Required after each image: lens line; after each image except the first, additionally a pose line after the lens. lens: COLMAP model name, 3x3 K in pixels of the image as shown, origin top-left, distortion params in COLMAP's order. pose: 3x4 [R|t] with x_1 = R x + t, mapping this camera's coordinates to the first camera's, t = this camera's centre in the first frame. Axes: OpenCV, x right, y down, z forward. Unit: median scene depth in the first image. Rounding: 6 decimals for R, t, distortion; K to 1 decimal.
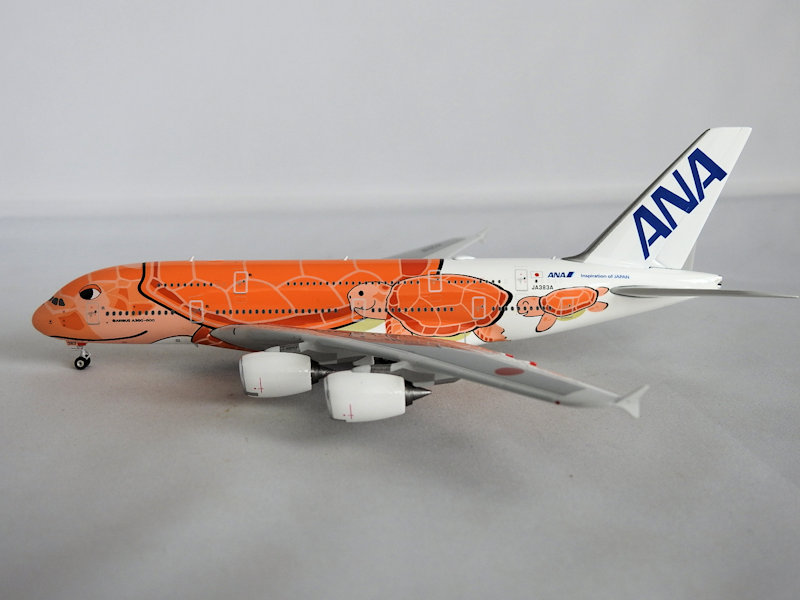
lens RADIAL K [[1092.0, 0, 400.0], [0, 1092.0, 300.0], [0, 0, 1]] dist [-0.029552, -0.013113]
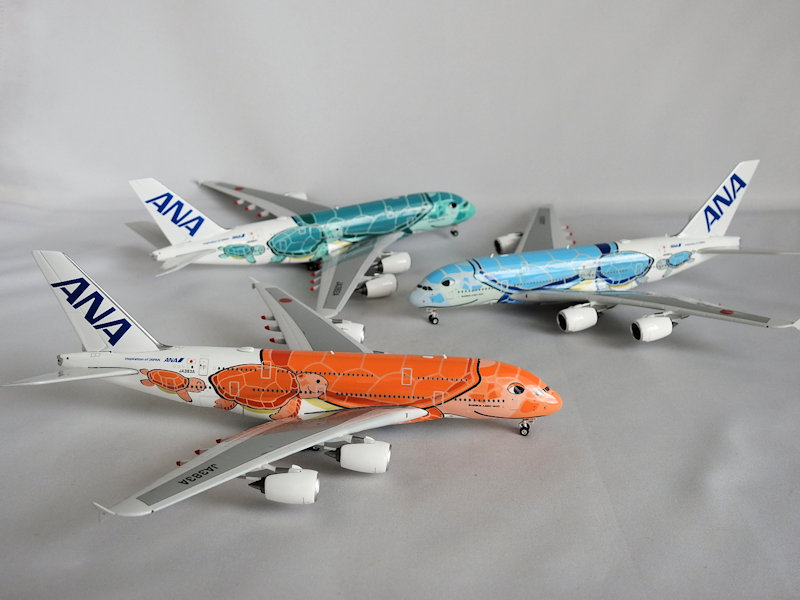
lens RADIAL K [[1092.0, 0, 400.0], [0, 1092.0, 300.0], [0, 0, 1]] dist [-0.029552, -0.013113]
pose [[0.951120, -0.107552, 0.289488, -0.870409], [0.064509, 0.985909, 0.154343, -0.255405], [-0.302009, -0.128124, 0.944656, -0.660610]]
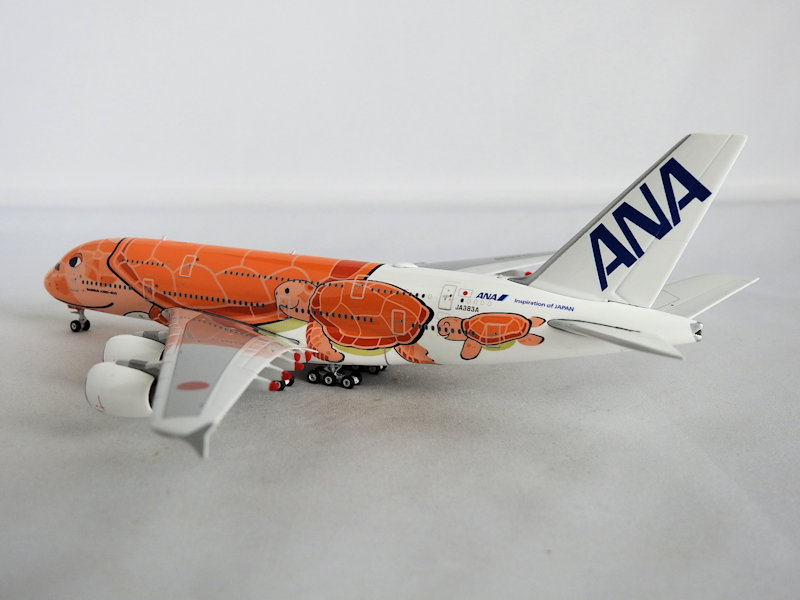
lens RADIAL K [[1092.0, 0, 400.0], [0, 1092.0, 300.0], [0, 0, 1]] dist [-0.029552, -0.013113]
pose [[0.872653, 0.118266, -0.473803, 0.493082], [-0.121663, 0.992291, 0.023607, -0.032038], [0.472942, 0.037043, 0.880314, 0.216367]]
